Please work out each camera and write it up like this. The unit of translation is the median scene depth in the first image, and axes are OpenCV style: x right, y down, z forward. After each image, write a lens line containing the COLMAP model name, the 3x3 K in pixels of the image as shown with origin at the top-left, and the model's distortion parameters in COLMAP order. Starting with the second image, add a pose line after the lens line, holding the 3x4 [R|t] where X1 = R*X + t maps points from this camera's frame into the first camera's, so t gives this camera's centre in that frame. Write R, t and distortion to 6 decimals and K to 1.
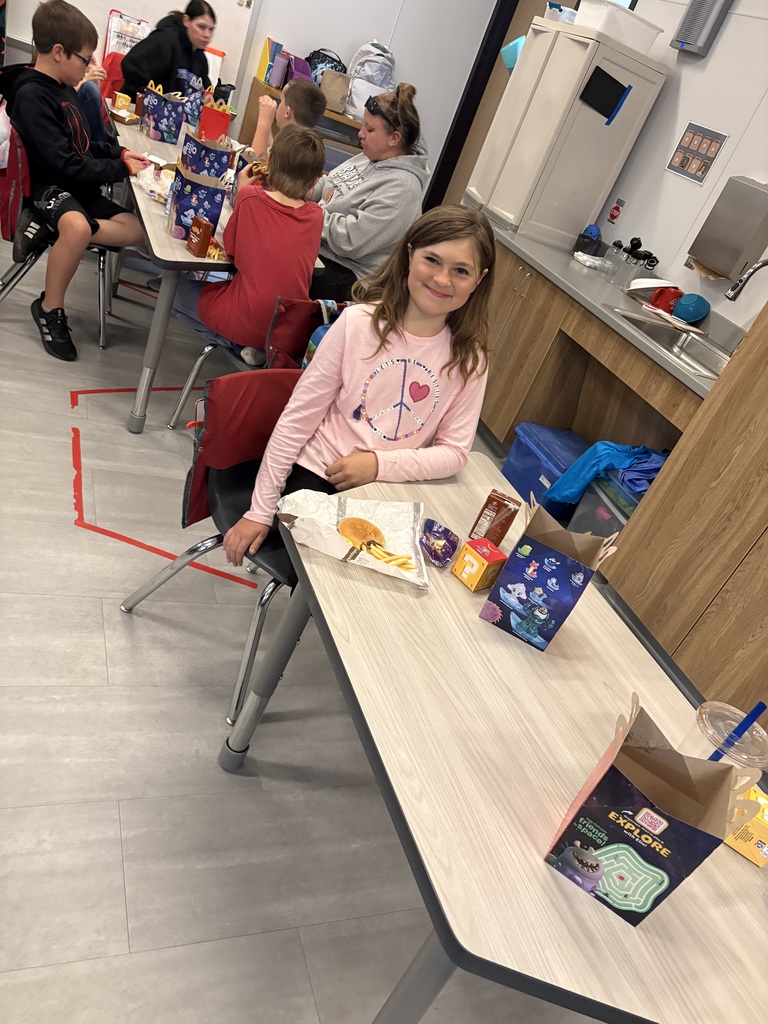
lens RADIAL K [[799.0, 0, 384.0], [0, 799.0, 512.0], [0, 0, 1]] dist [0.017288, -0.000177]
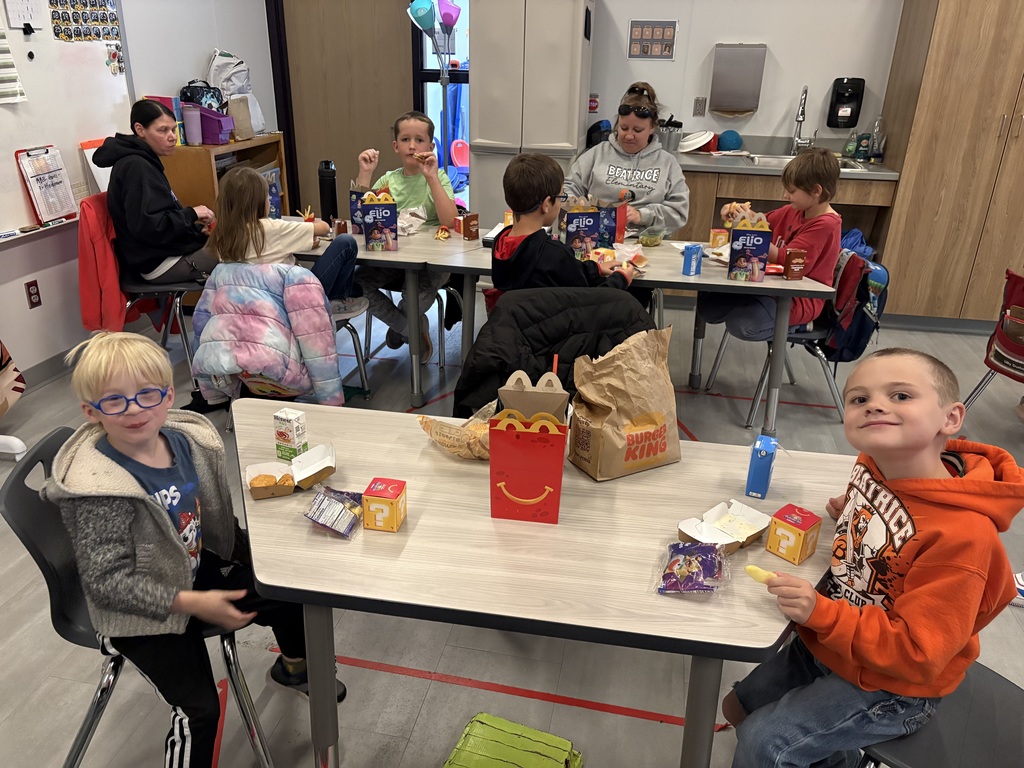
lens RADIAL K [[799.0, 0, 512.0], [0, 799.0, 384.0], [0, 0, 1]] dist [0.017288, -0.000177]
pose [[0.493635, -0.624602, 0.605141, -0.861816], [0.575093, 0.756415, 0.311617, -0.554313], [-0.652375, 0.194187, 0.732597, 0.292010]]
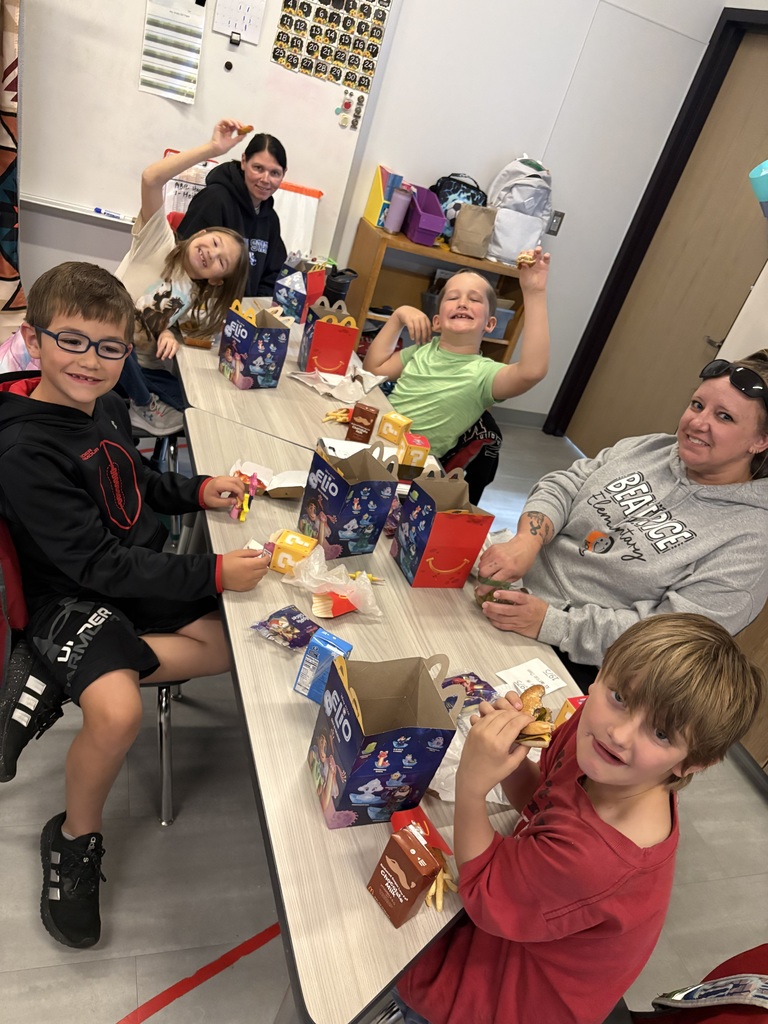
lens RADIAL K [[799.0, 0, 384.0], [0, 799.0, 512.0], [0, 0, 1]] dist [0.017288, -0.000177]
pose [[0.997005, -0.035595, -0.068656, -0.138673], [0.033250, 0.998834, -0.034999, -0.343703], [0.069822, 0.032611, 0.997026, 0.397160]]
